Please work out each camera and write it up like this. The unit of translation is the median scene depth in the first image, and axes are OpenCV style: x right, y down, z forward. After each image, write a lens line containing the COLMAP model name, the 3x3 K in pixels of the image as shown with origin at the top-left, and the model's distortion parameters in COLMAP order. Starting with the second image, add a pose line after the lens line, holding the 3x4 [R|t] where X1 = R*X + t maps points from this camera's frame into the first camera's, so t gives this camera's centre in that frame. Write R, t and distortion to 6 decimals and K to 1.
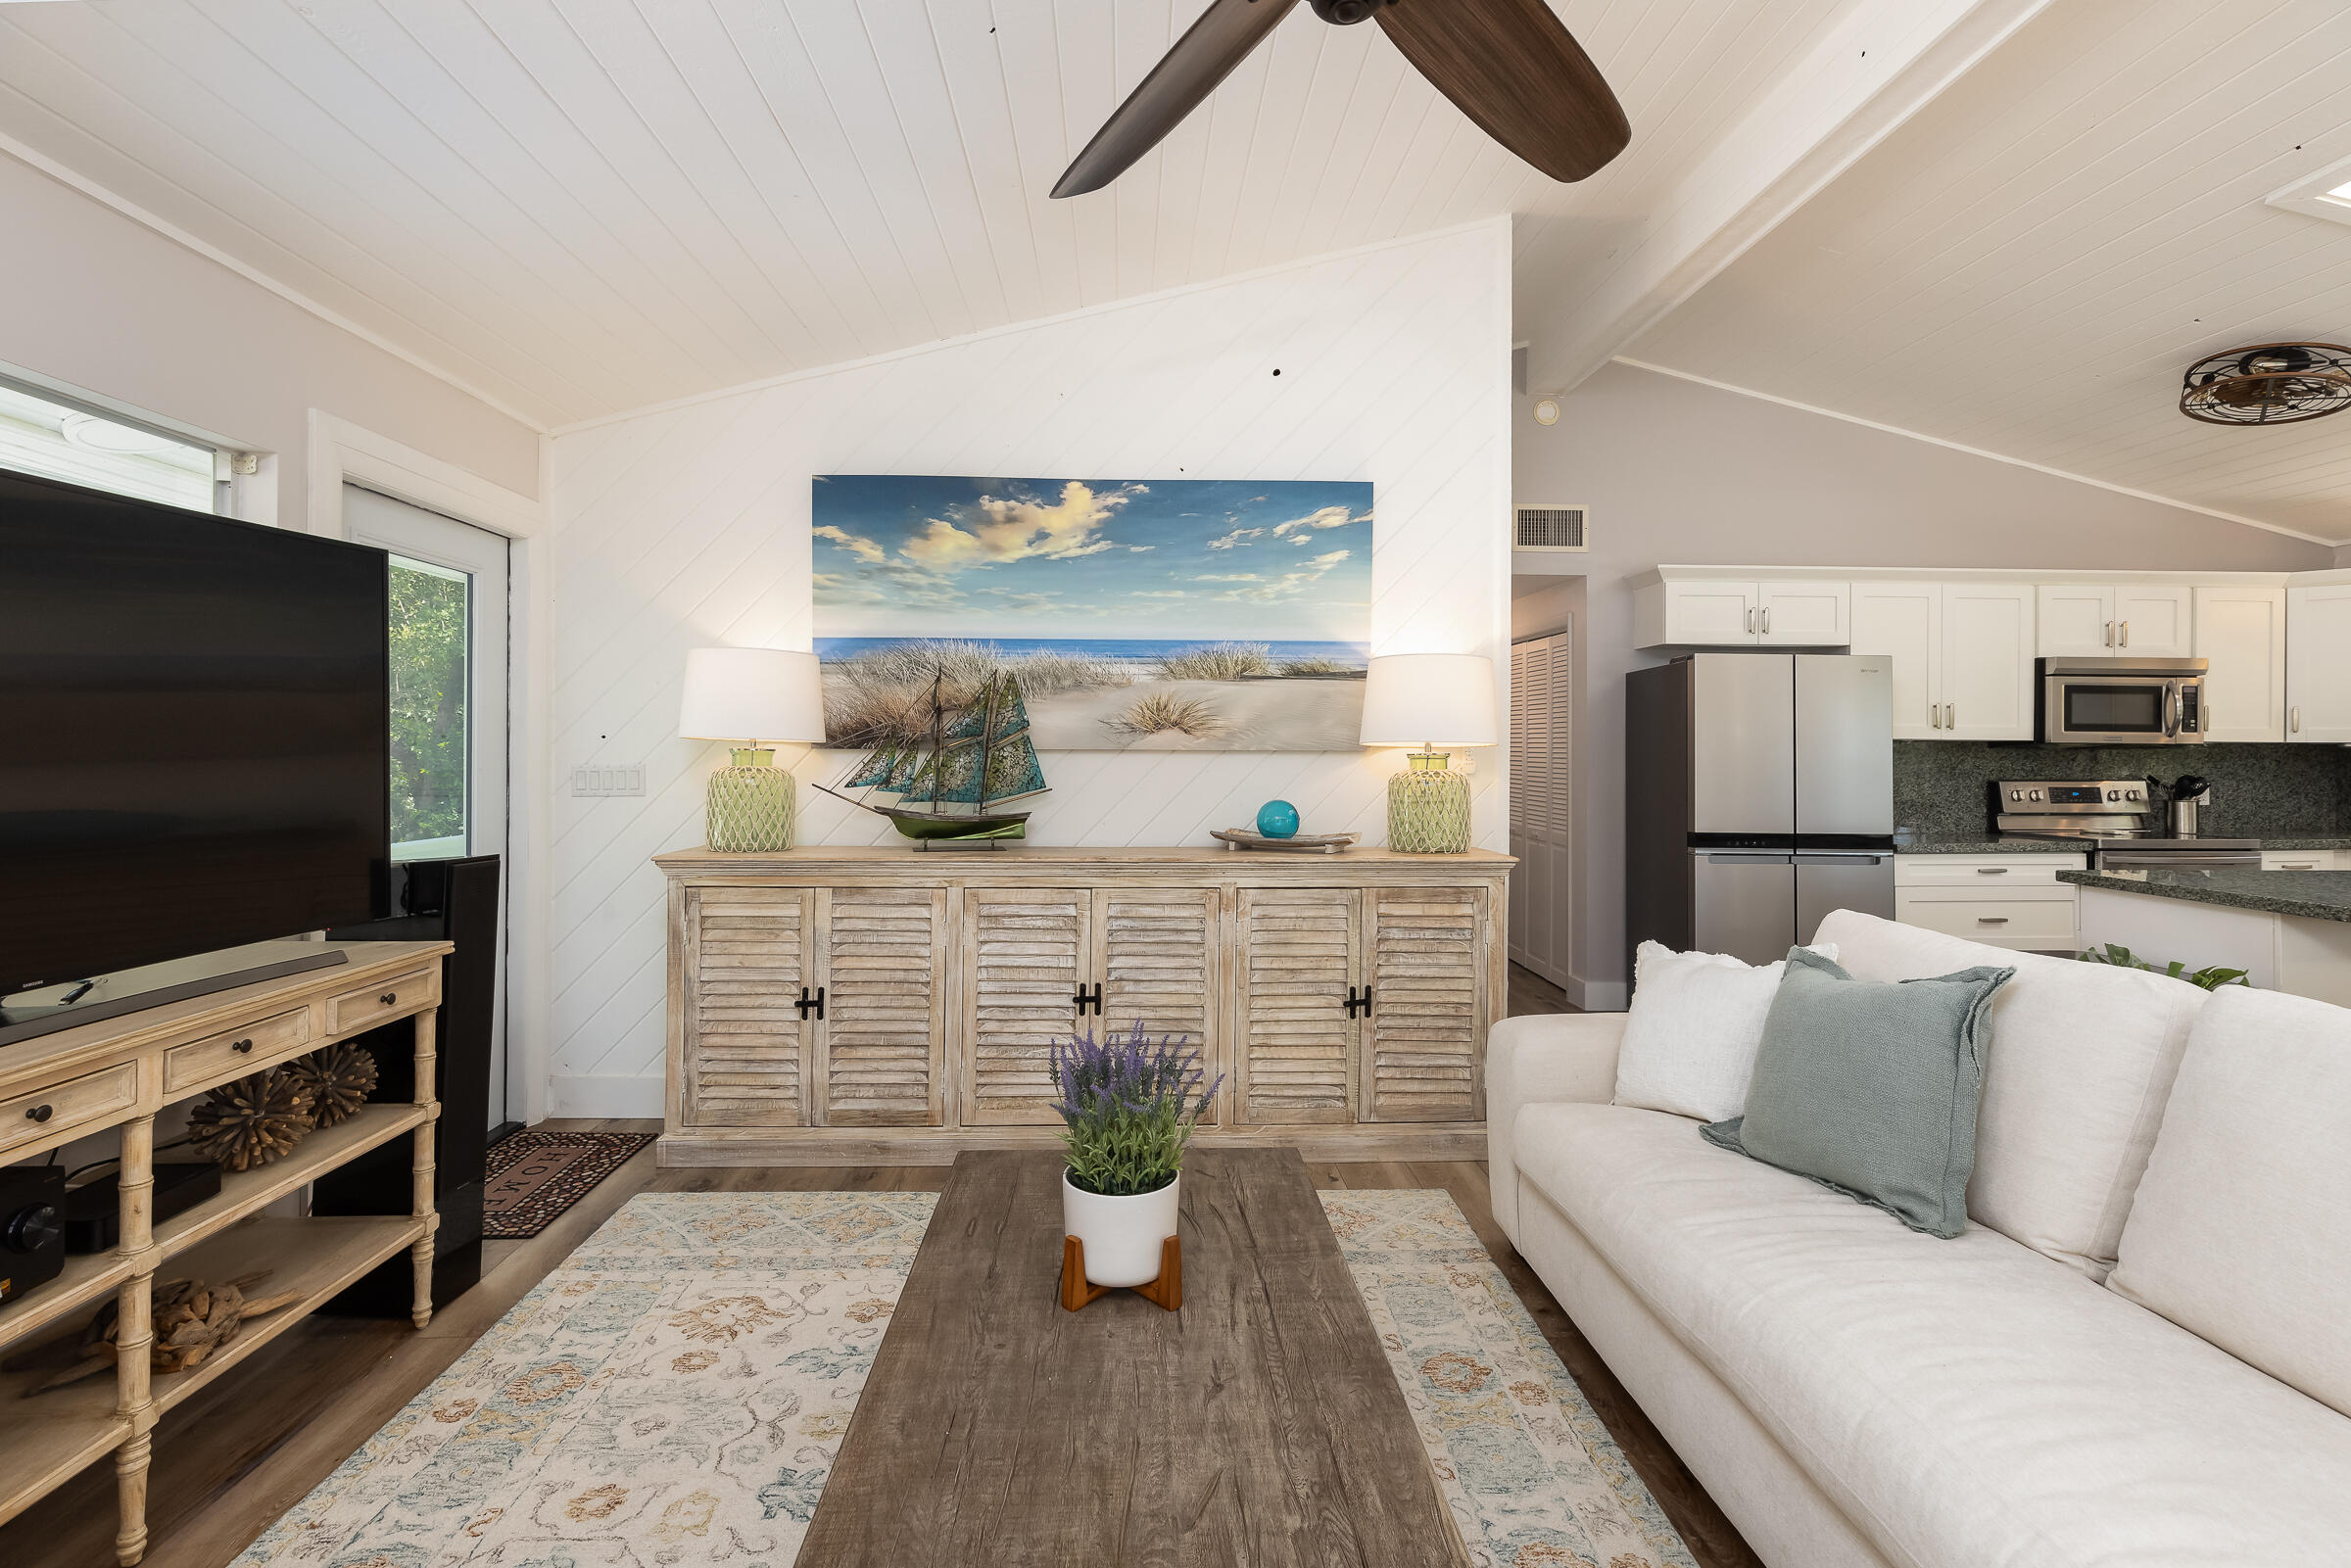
lens RADIAL K [[1097.1, 0, 1166.6], [0, 1097.1, 742.5], [0, 0, 1]] dist [0.004870, 0.000229]
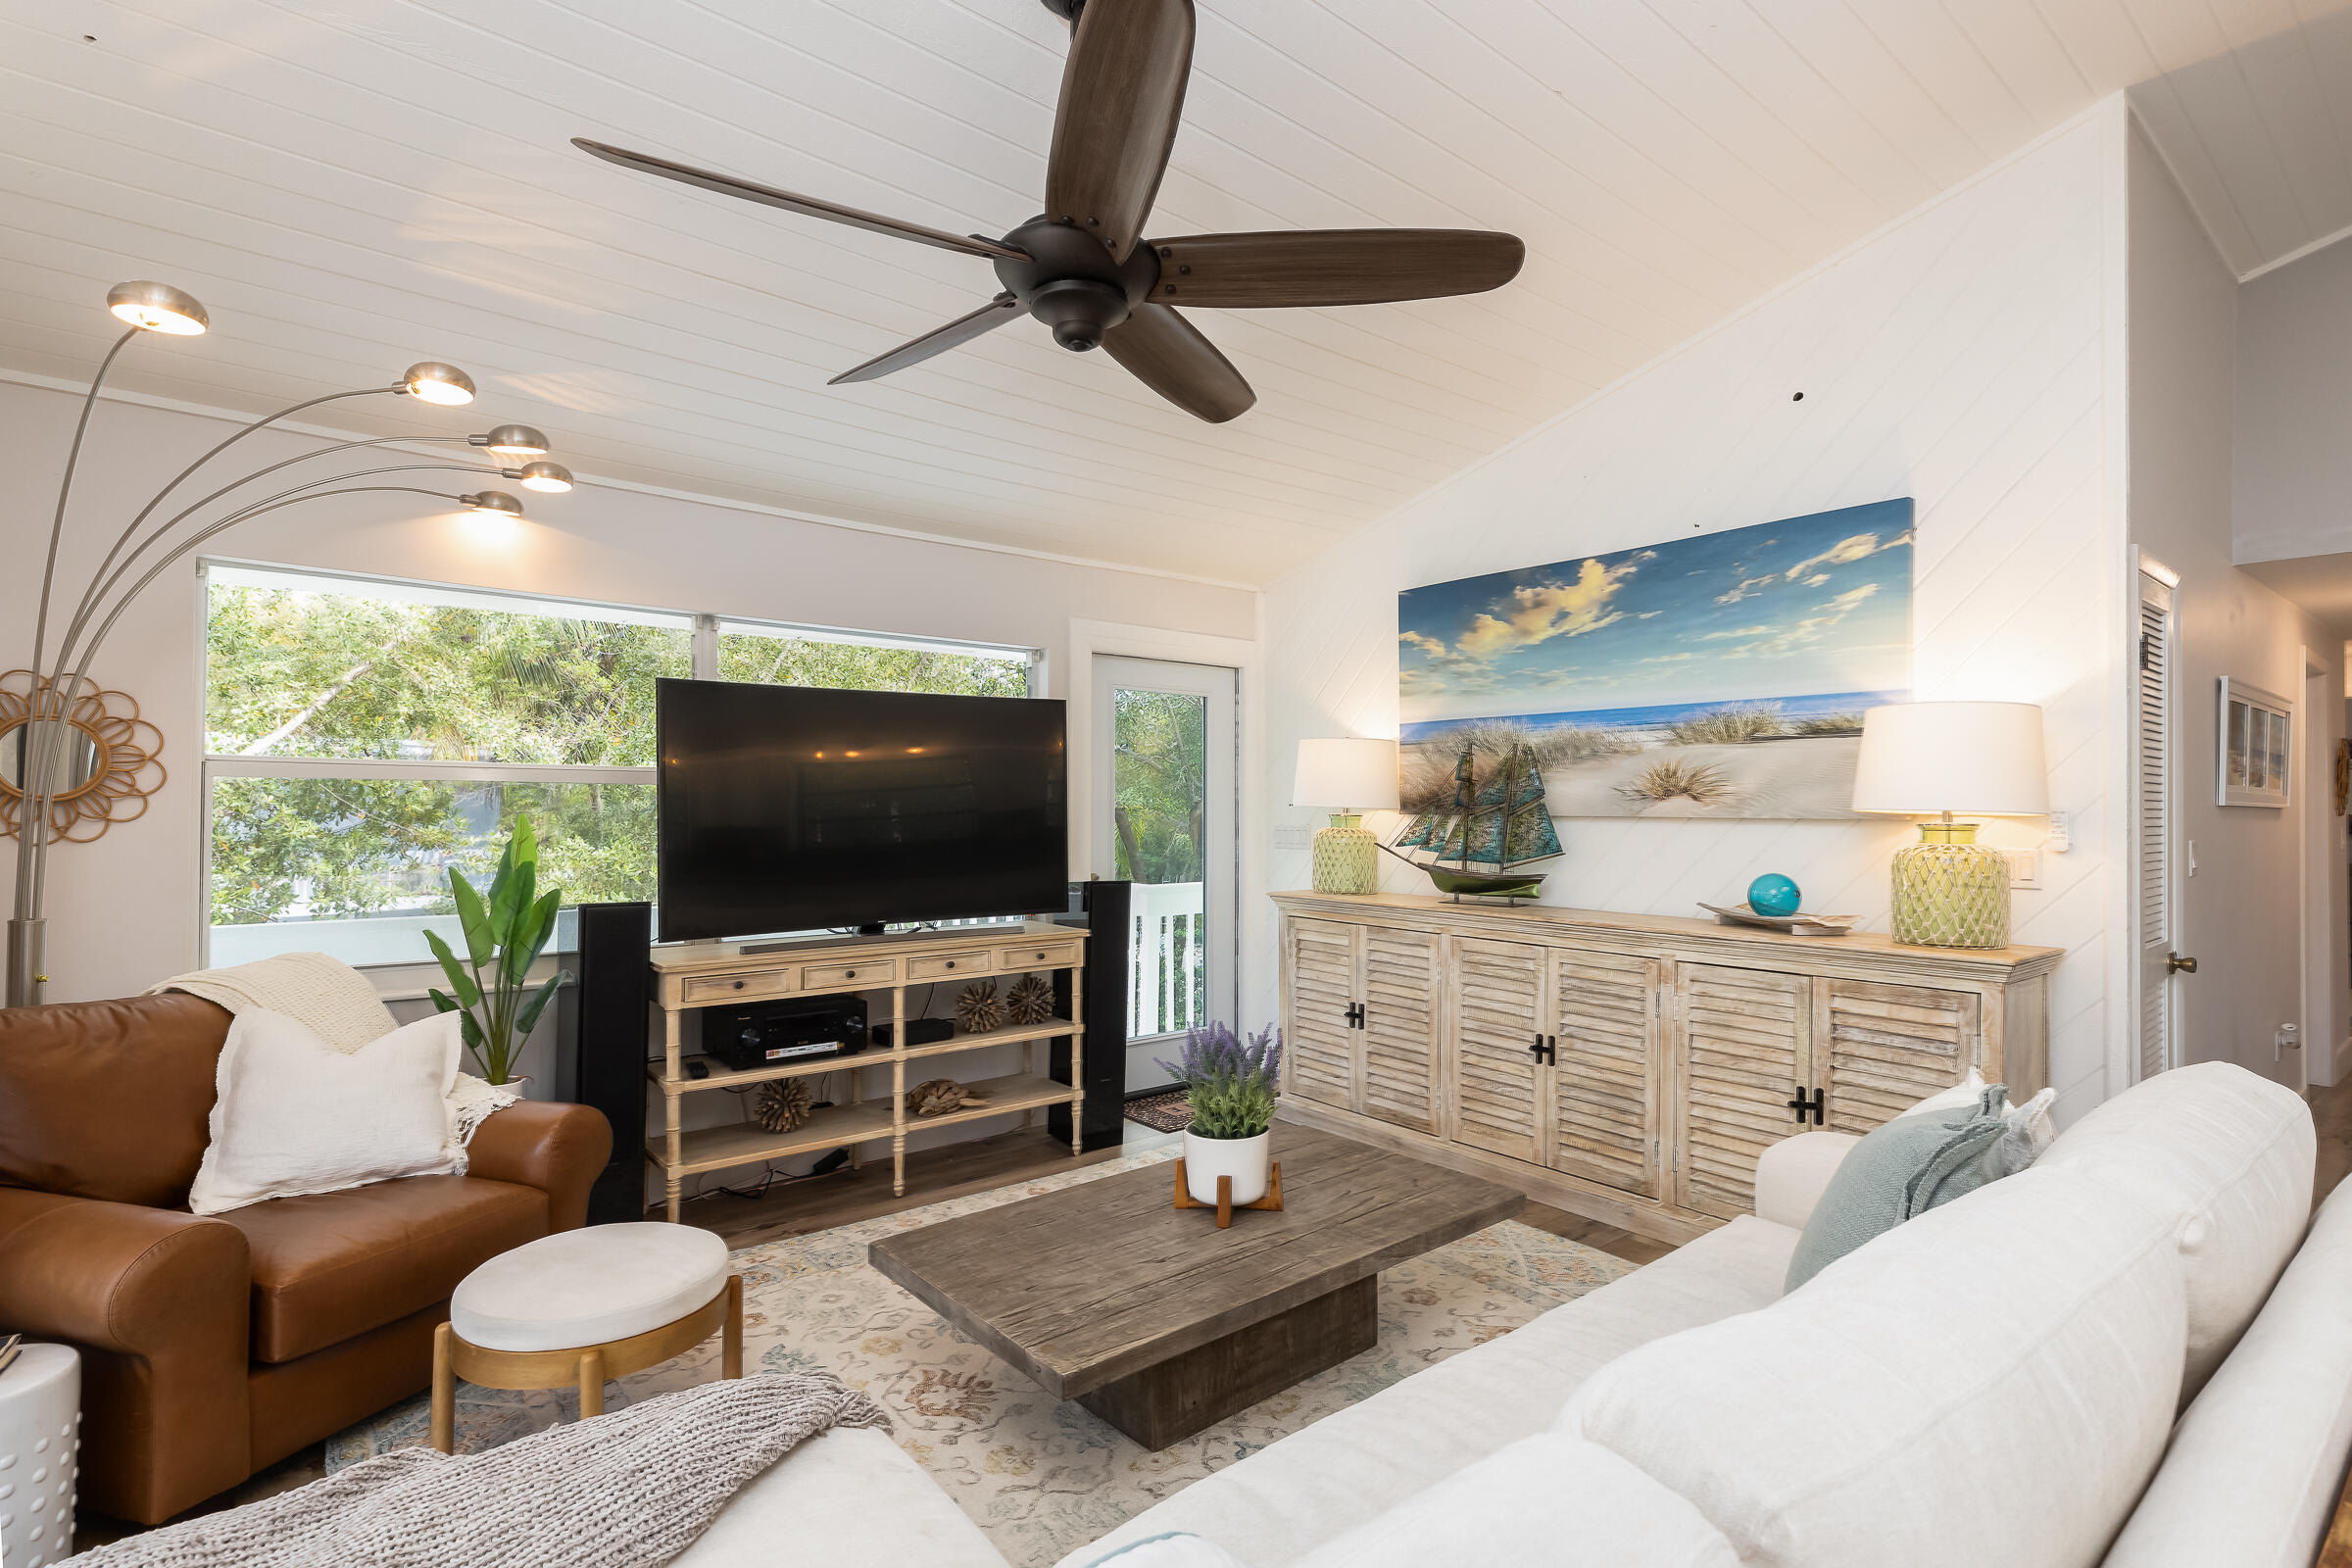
lens RADIAL K [[1135.3, 0, 1227.0], [0, 1135.3, 795.4], [0, 0, 1]] dist [0.002239, -0.000203]
pose [[0.619381, -0.008650, -0.785043, 0.547801], [0.002847, 0.999957, -0.008771, -0.004981], [0.785085, 0.003198, 0.619379, 0.061885]]
